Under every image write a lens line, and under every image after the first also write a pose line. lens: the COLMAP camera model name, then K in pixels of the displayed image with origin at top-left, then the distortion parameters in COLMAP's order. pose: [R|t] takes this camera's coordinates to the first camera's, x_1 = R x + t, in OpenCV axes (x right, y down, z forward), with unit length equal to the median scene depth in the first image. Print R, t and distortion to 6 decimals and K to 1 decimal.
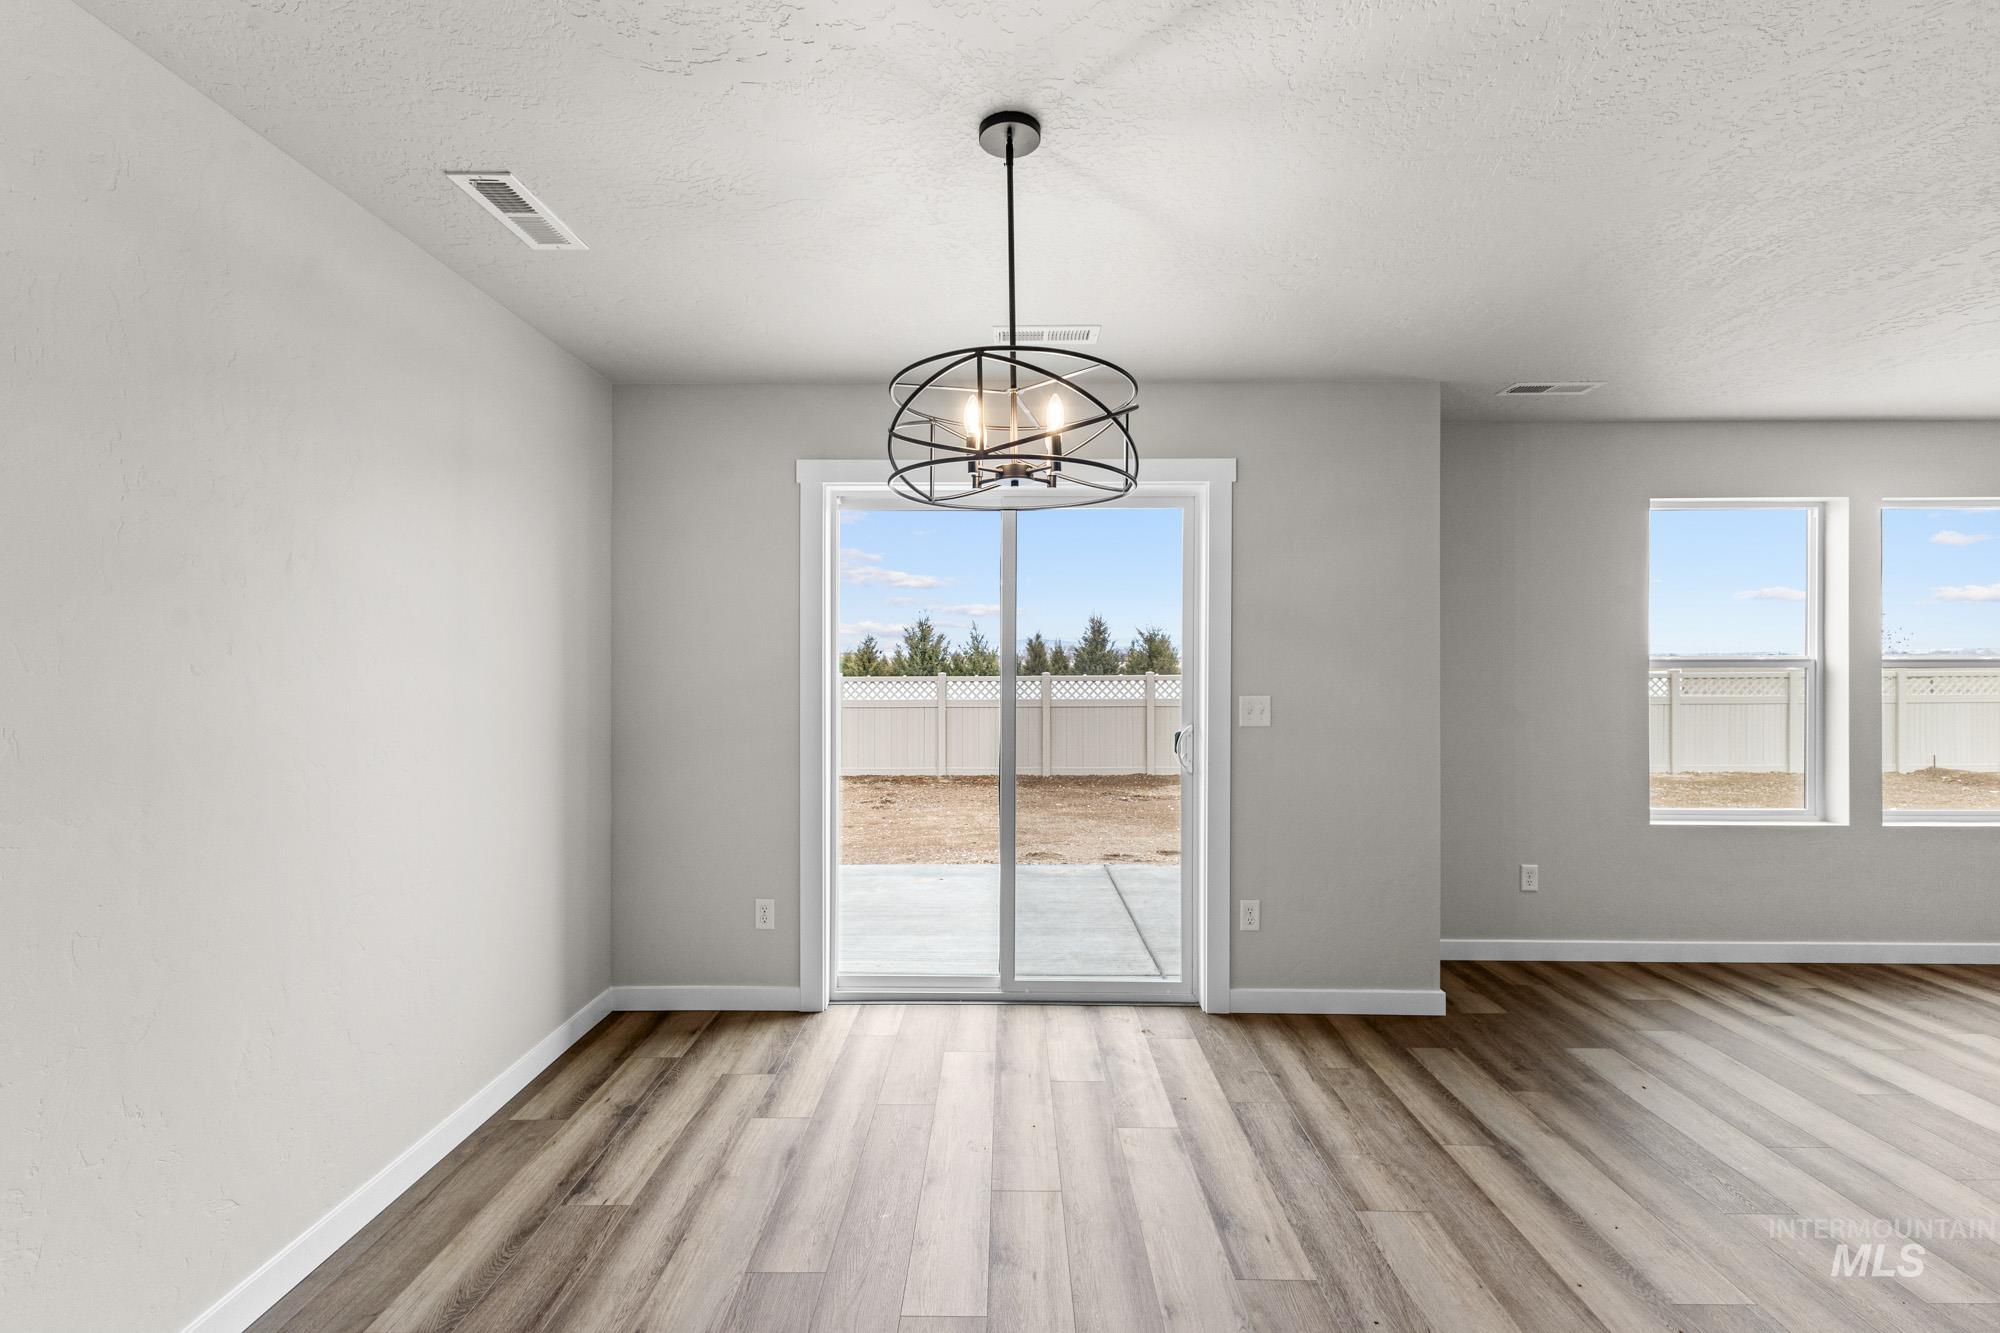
lens RADIAL K [[866.9, 0, 998.3], [0, 866.9, 668.2], [0, 0, 1]] dist [0.007957, -0.000031]
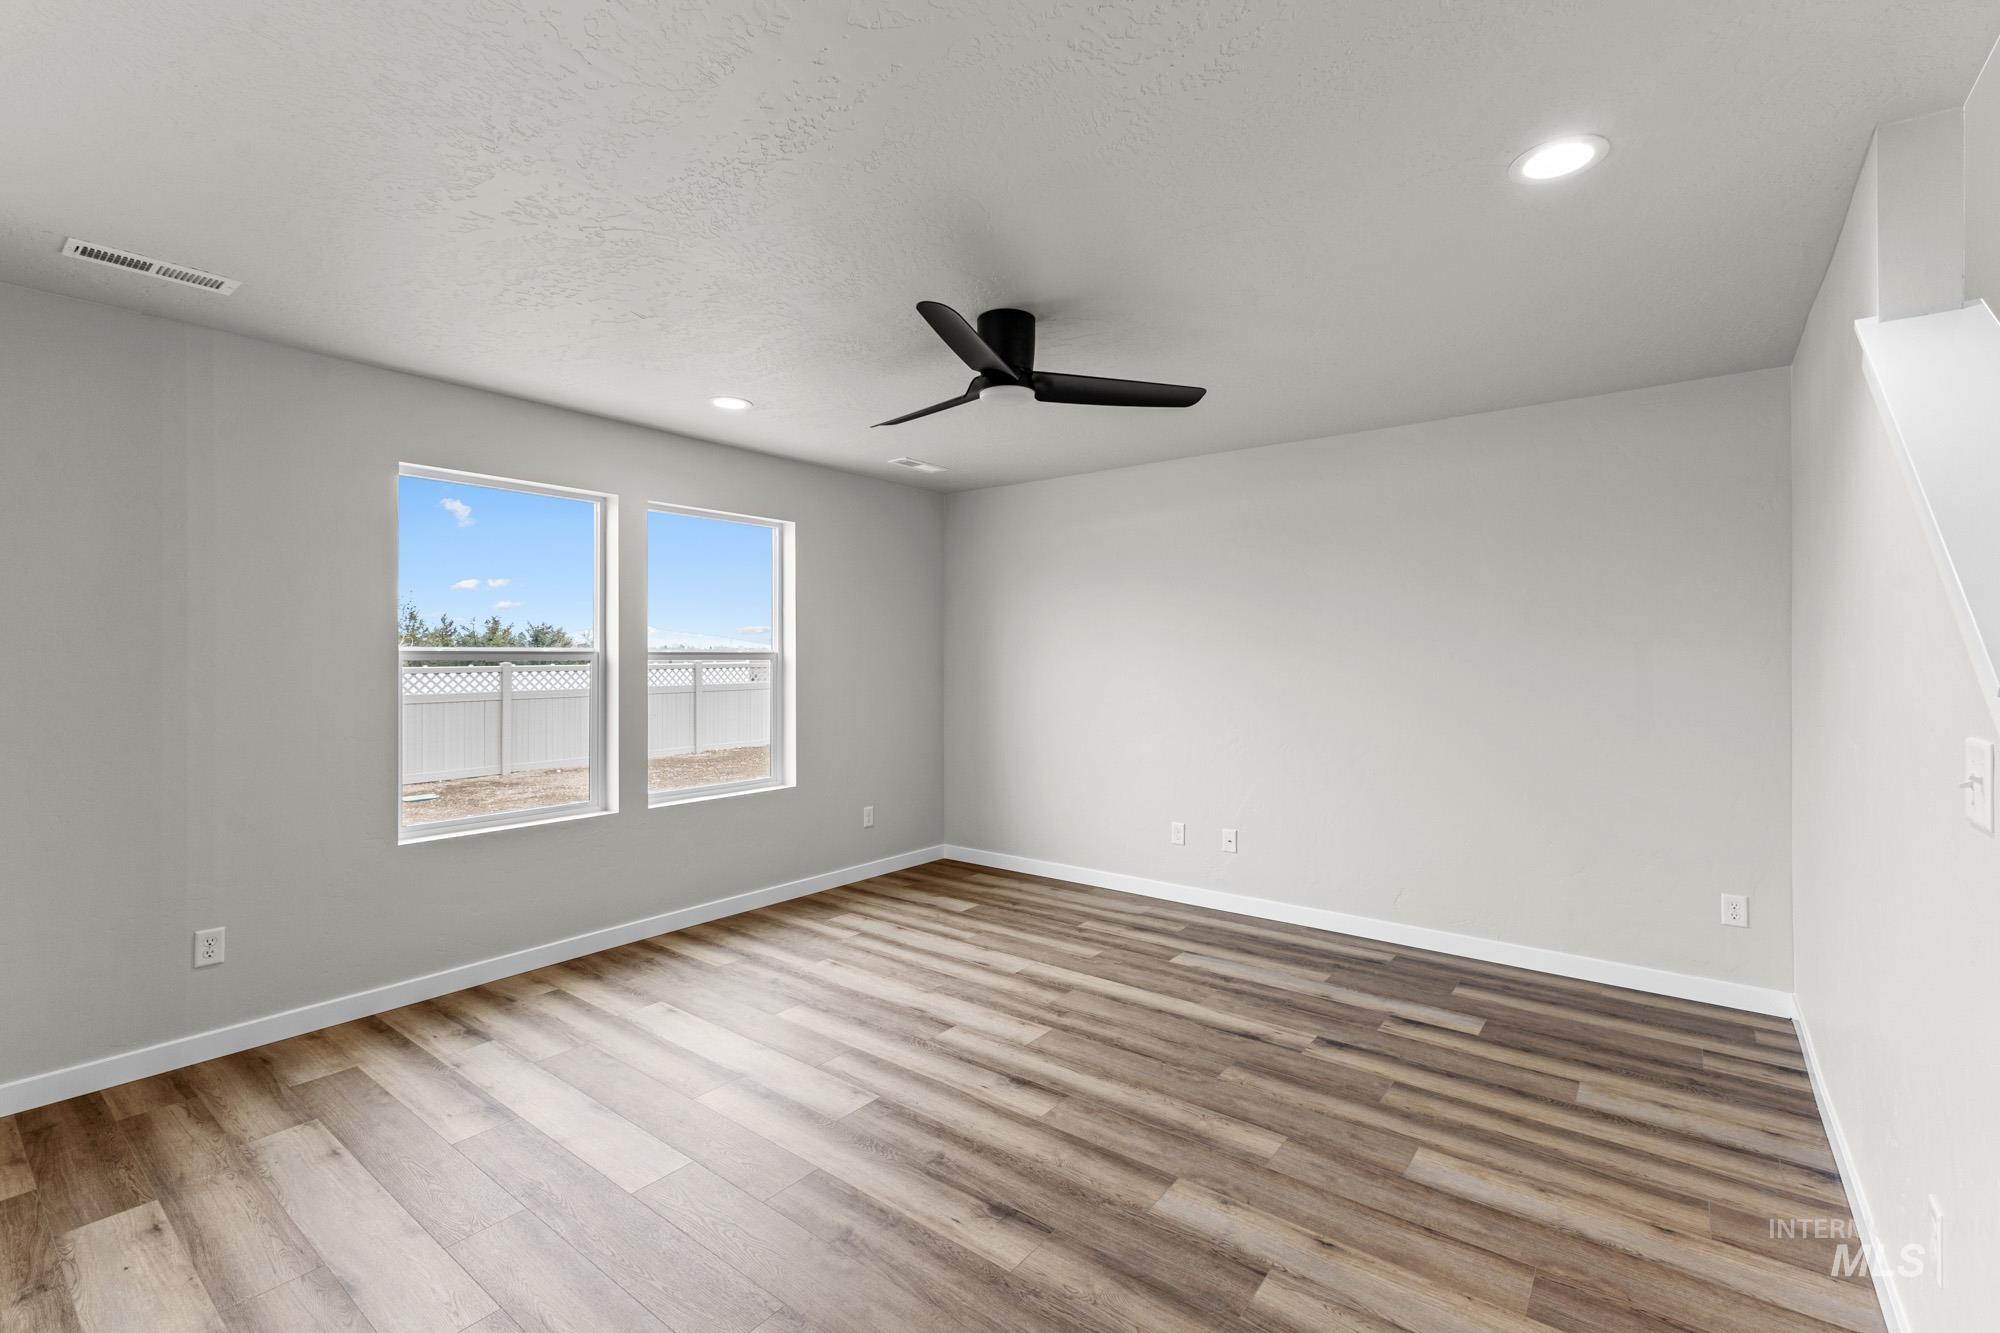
lens RADIAL K [[866.9, 0, 1012.5], [0, 866.9, 645.5], [0, 0, 1]] dist [0.007957, -0.000031]
pose [[0.595885, 0.008877, 0.803021, 0.422932], [0.005598, 0.999869, -0.015208, 0.001080], [-0.803050, 0.013558, 0.595757, 0.011110]]
